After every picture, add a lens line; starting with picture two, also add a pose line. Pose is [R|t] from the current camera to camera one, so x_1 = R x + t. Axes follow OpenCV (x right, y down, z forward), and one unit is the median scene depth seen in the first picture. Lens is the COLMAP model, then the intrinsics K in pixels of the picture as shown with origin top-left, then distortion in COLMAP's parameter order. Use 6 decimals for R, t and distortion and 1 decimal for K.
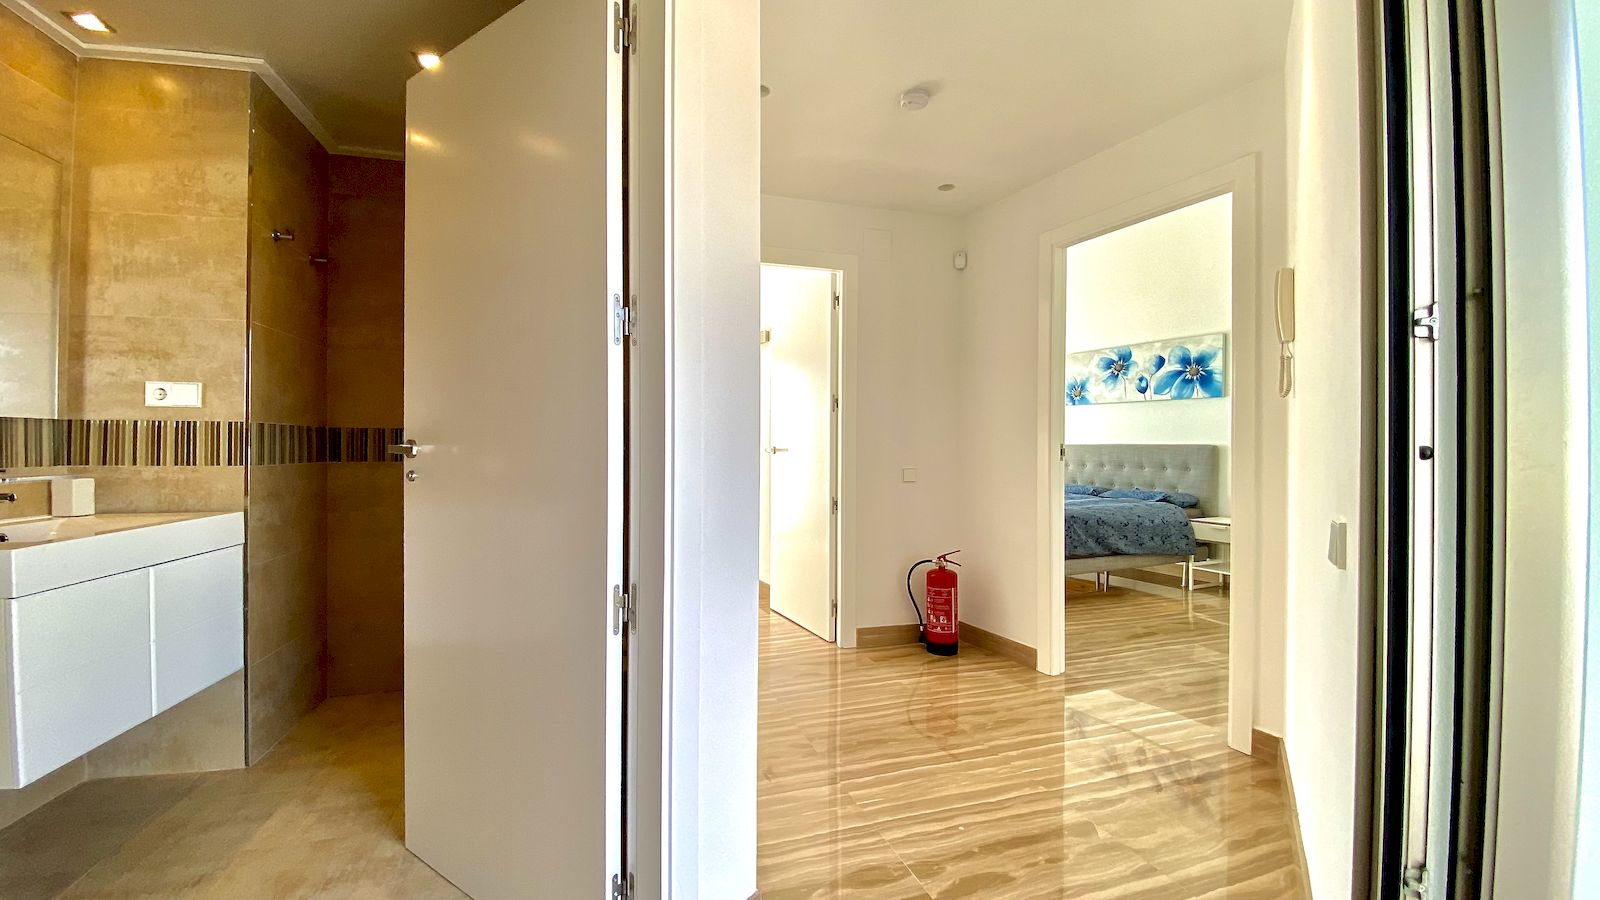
lens RADIAL K [[659.7, 0, 801.4], [0, 659.7, 454.6], [0, 0, 1]] dist [0.000026, -0.010990]
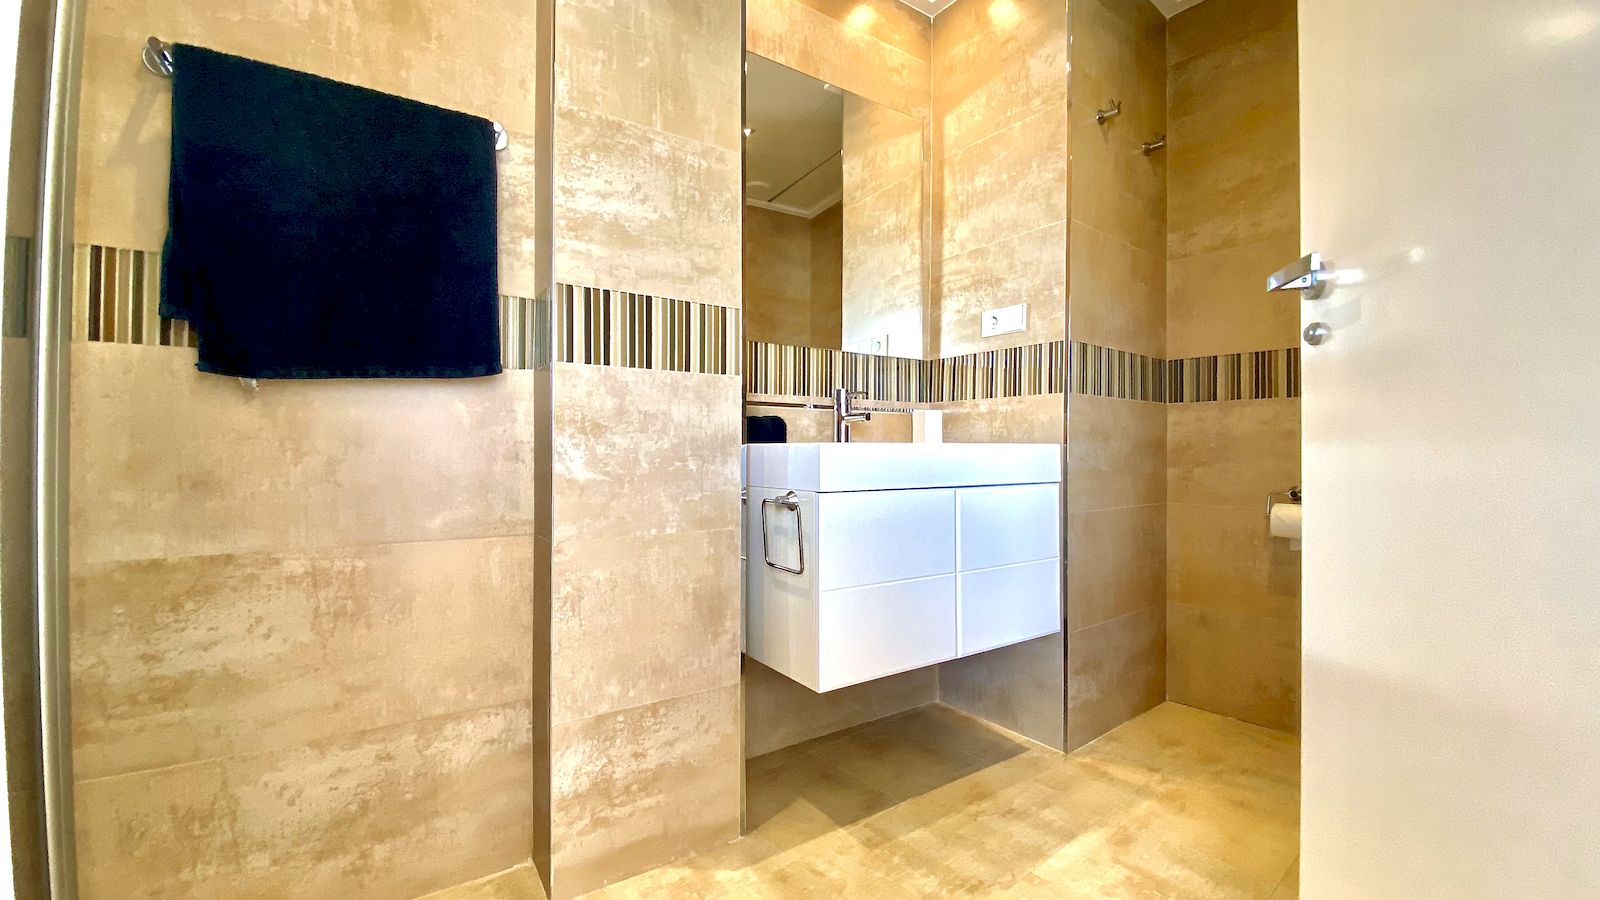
lens RADIAL K [[647.1, 0, 805.1], [0, 647.1, 452.8], [0, 0, 1]] dist [0.014575, -0.000110]
pose [[0.387341, -0.006218, -0.921916, -0.214196], [-0.008183, 0.999915, -0.010182, 0.108830], [0.921900, 0.011488, 0.387257, 0.379601]]
